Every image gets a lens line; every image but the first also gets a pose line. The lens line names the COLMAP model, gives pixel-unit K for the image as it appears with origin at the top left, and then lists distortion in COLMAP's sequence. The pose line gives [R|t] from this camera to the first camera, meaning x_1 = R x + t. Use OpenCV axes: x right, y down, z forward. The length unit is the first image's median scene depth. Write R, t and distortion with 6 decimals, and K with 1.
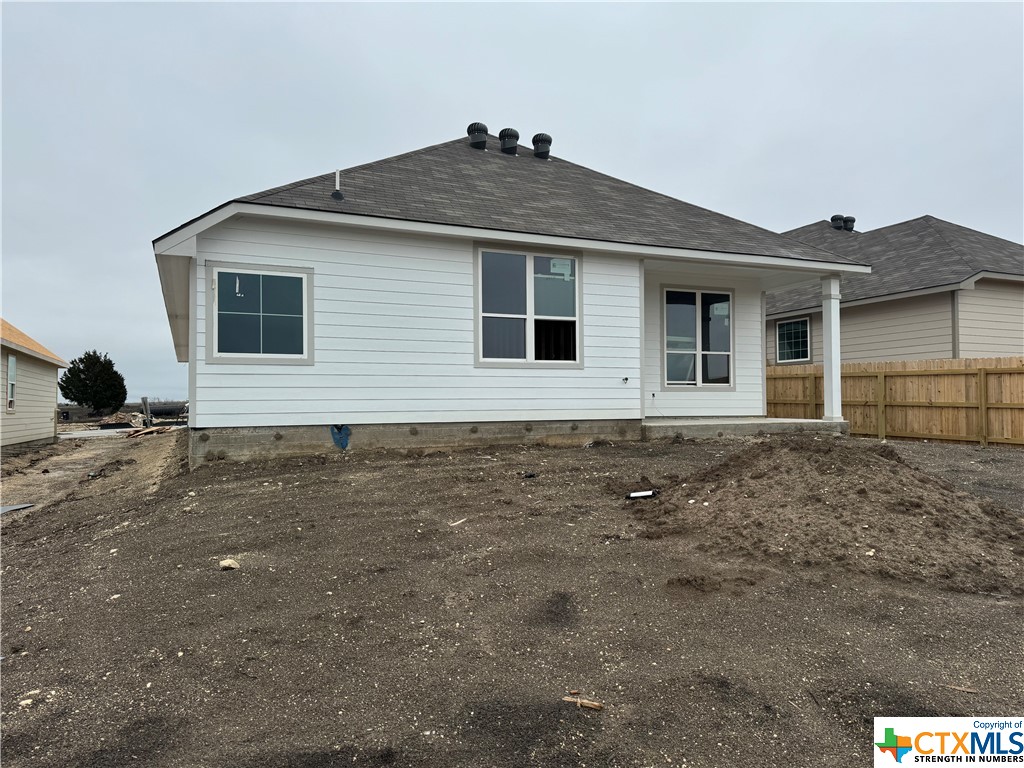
lens RADIAL K [[729.1, 0, 517.8], [0, 729.1, 380.3], [0, 0, 1]] dist [0.085806, -0.070837]
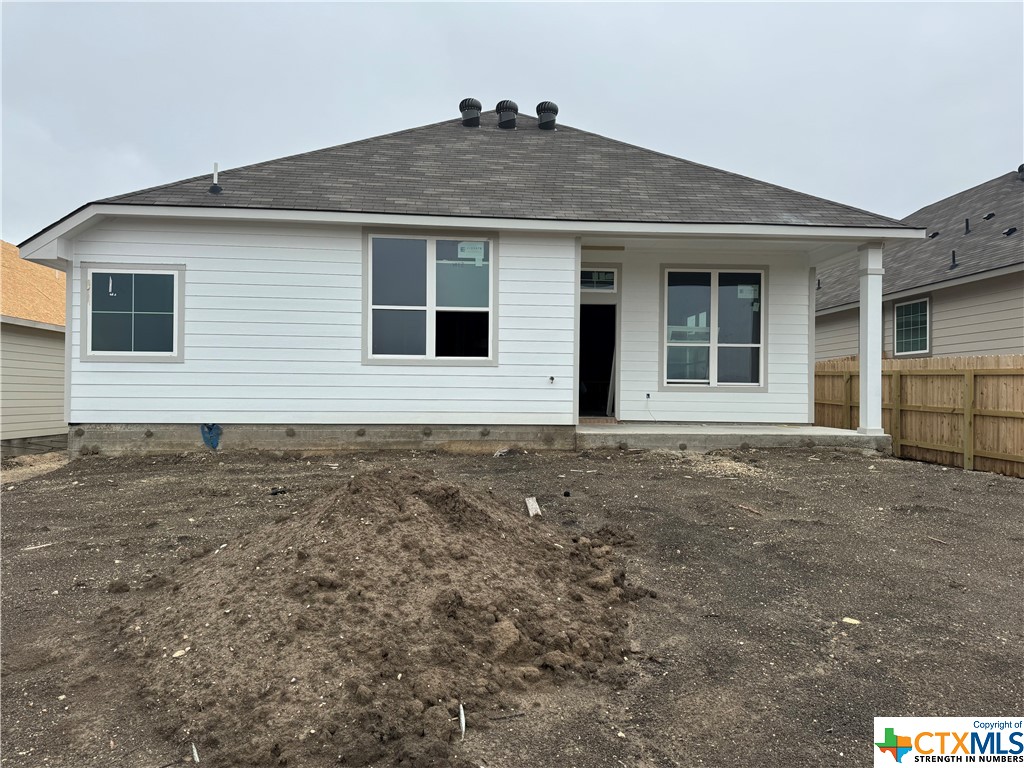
lens RADIAL K [[729.1, 0, 505.9], [0, 729.1, 379.6], [0, 0, 1]] dist [0.085806, -0.070837]
pose [[0.940009, 0.010870, -0.340978, 0.402003], [-0.005671, 0.999852, 0.016239, -0.014281], [0.341104, -0.013331, 0.939931, 0.180790]]
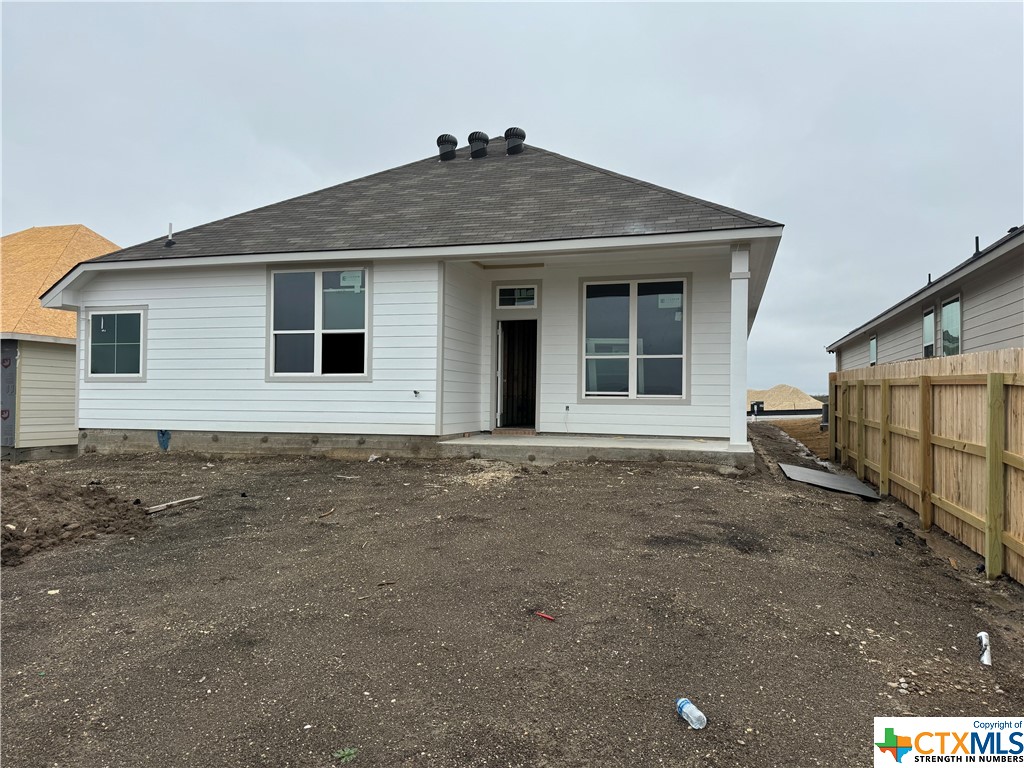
lens RADIAL K [[729.1, 0, 513.7], [0, 729.1, 379.6], [0, 0, 1]] dist [0.085806, -0.070837]
pose [[0.752731, -0.004696, -0.658311, 0.883611], [0.006643, 0.999978, 0.000462, -0.017817], [0.658295, -0.004721, 0.752746, 0.393335]]
